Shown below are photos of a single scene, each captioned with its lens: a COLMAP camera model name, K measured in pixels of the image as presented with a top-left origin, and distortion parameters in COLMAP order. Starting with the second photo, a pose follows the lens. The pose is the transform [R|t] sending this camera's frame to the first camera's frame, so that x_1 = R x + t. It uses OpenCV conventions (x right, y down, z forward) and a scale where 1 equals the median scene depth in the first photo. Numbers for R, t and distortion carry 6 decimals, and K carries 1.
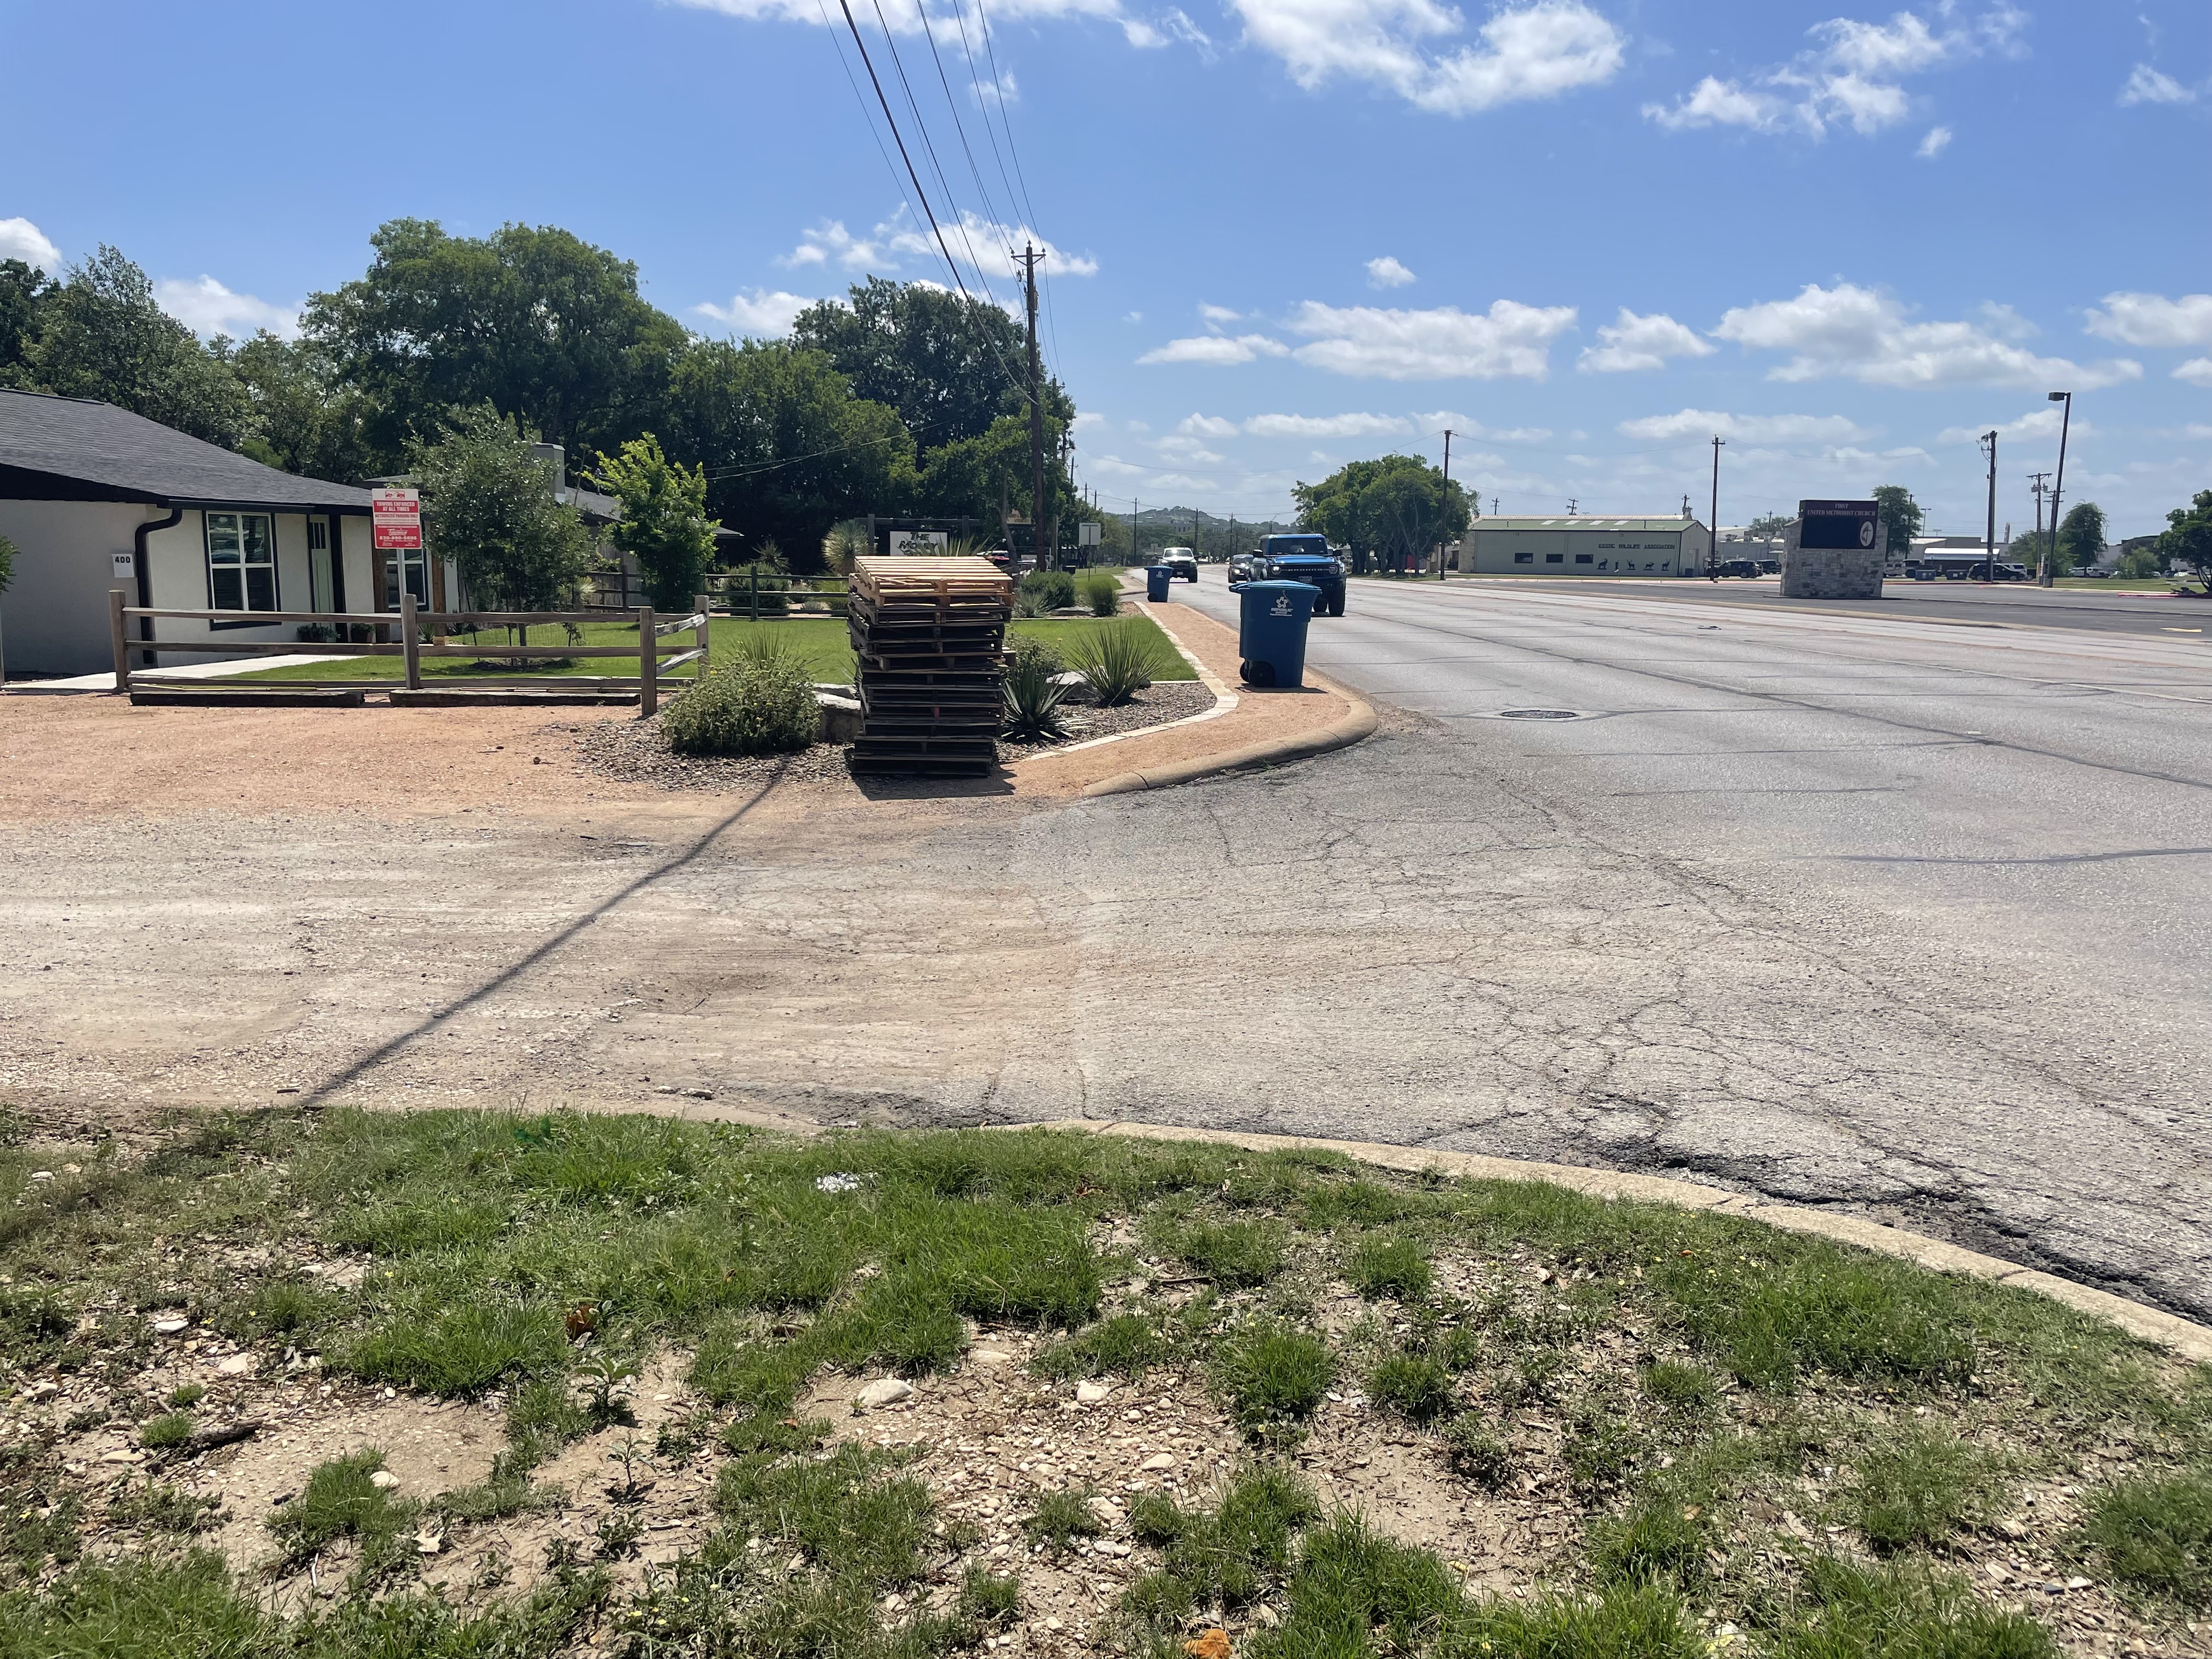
lens RADIAL K [[1673.0, 0, 1130.6], [0, 1673.0, 814.8], [0, 0, 1]] dist [0.088844, -0.116116]
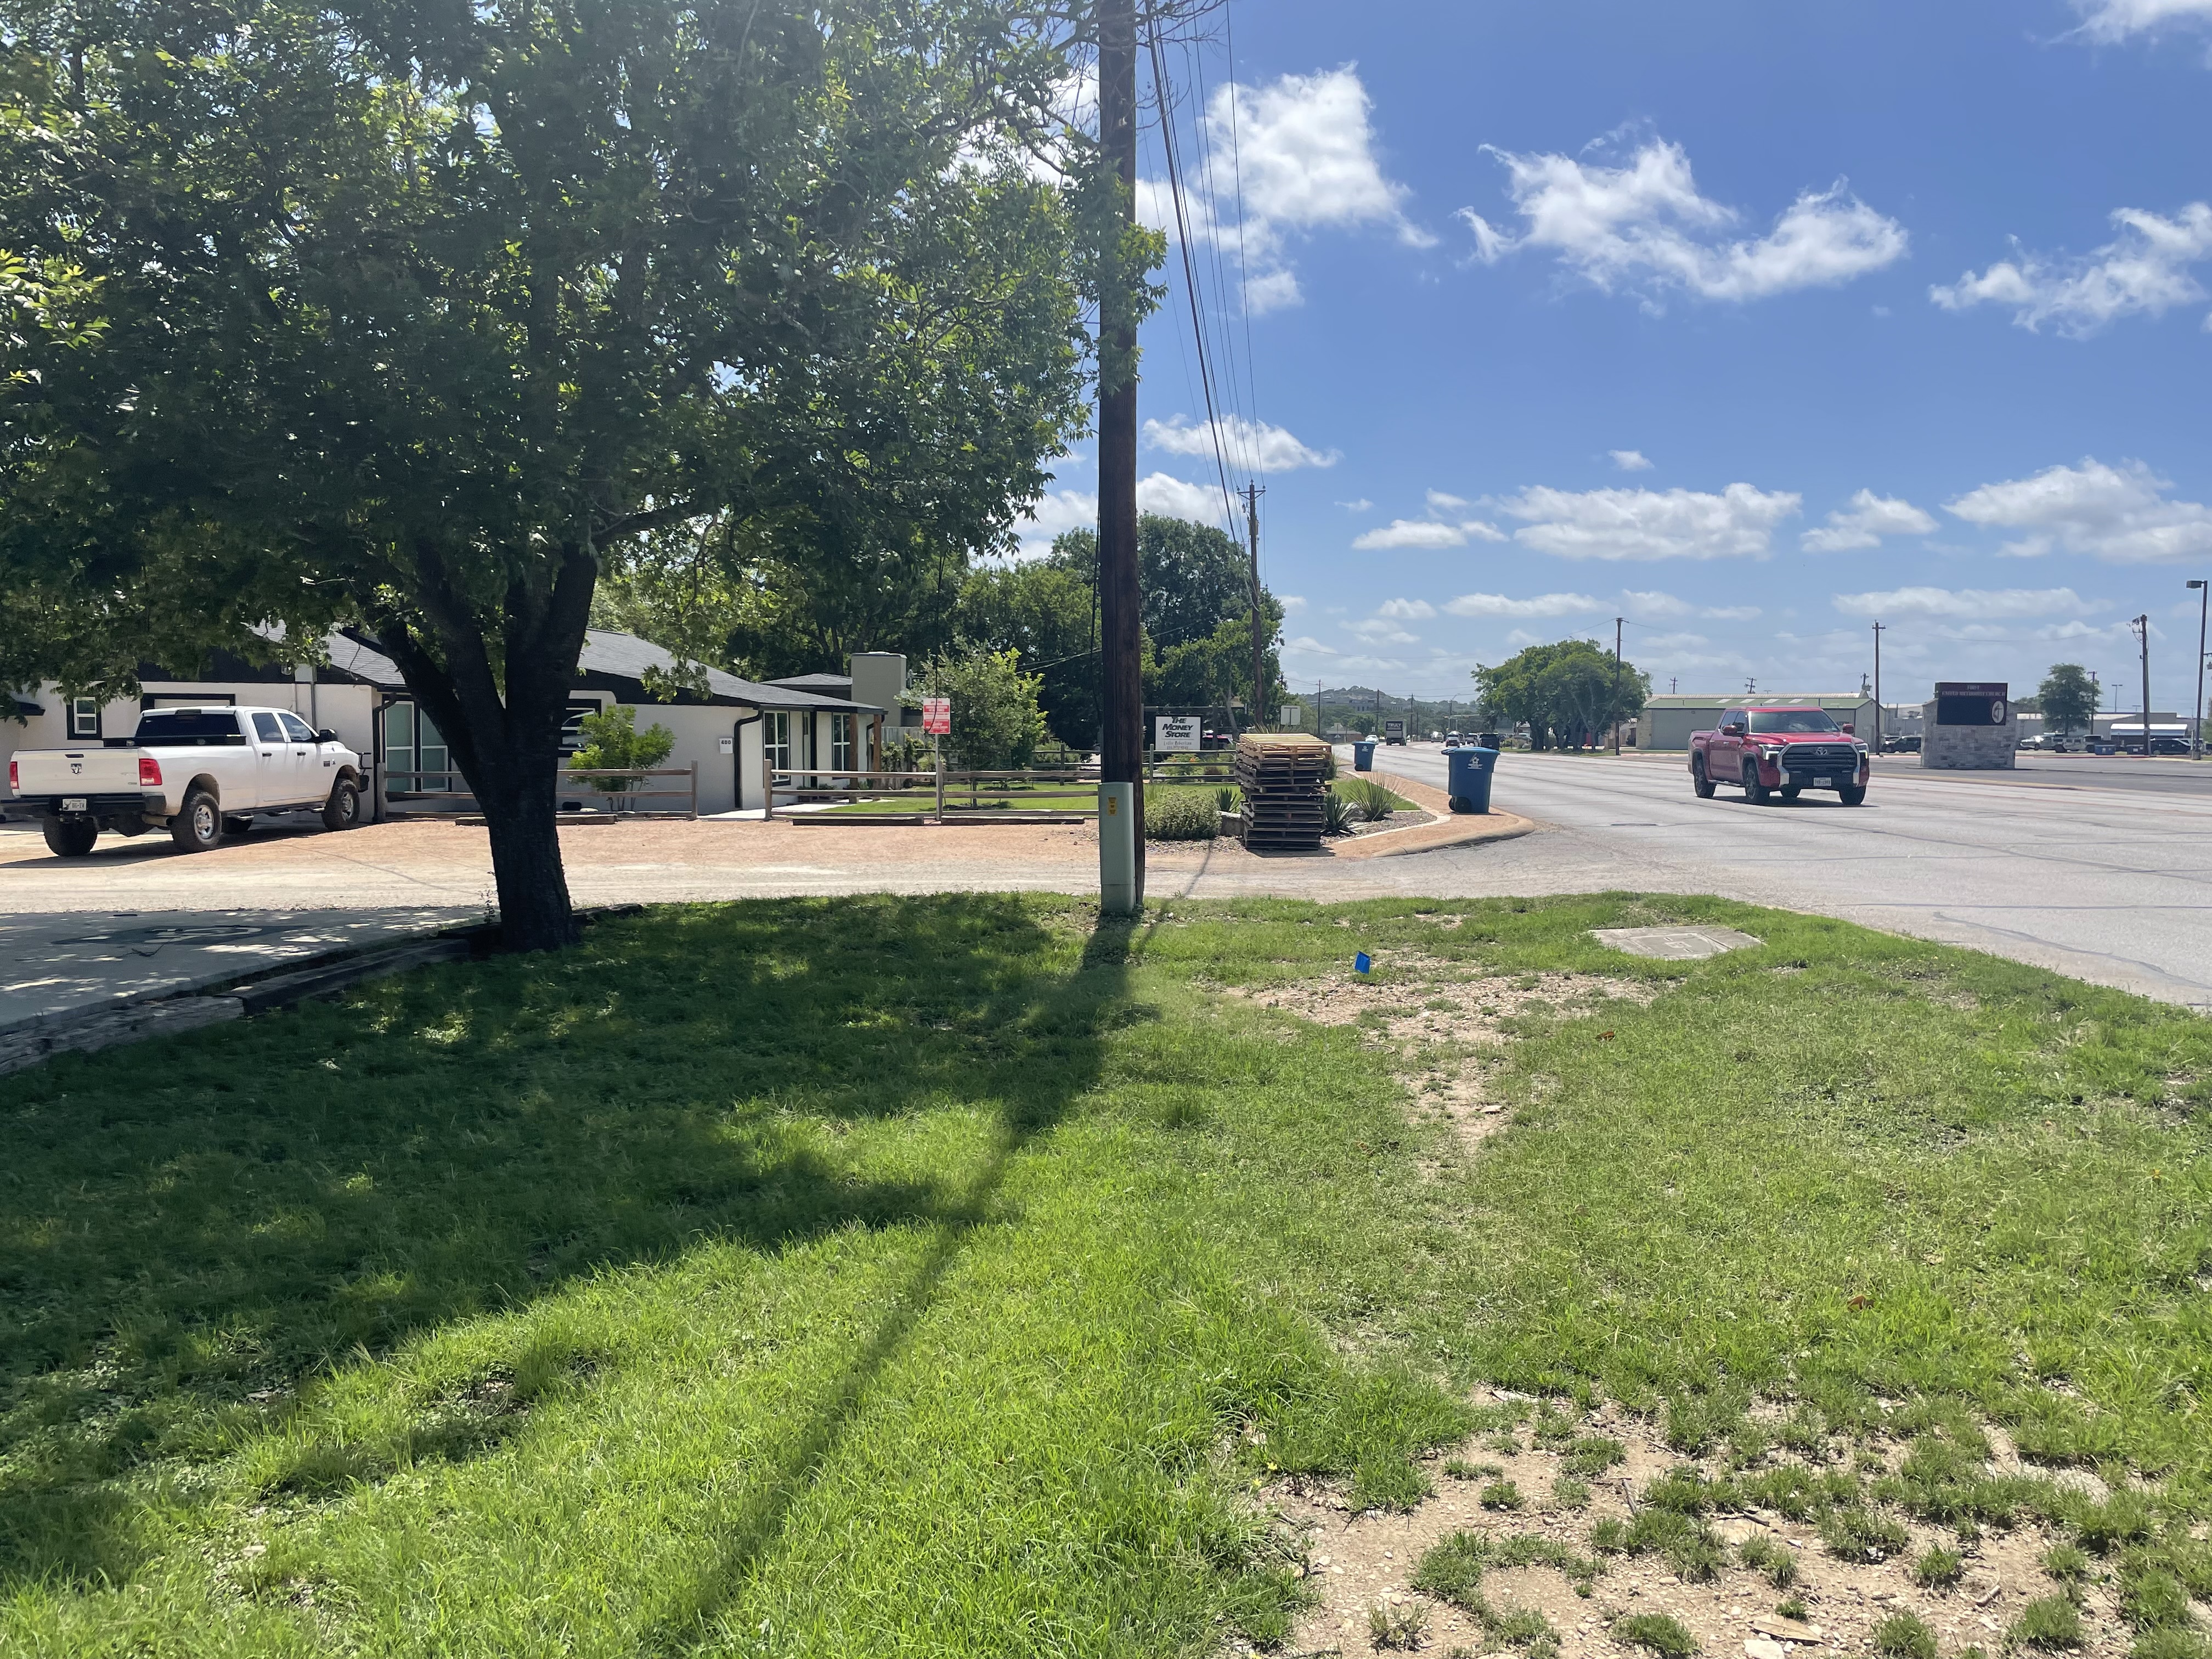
lens RADIAL K [[1673.0, 0, 1130.6], [0, 1673.0, 814.8], [0, 0, 1]] dist [0.088844, -0.116116]
pose [[0.994455, -0.001411, -0.105156, -0.018360], [-0.009708, 0.994409, -0.105148, 0.025935], [0.104716, 0.105586, 0.988881, -0.165475]]
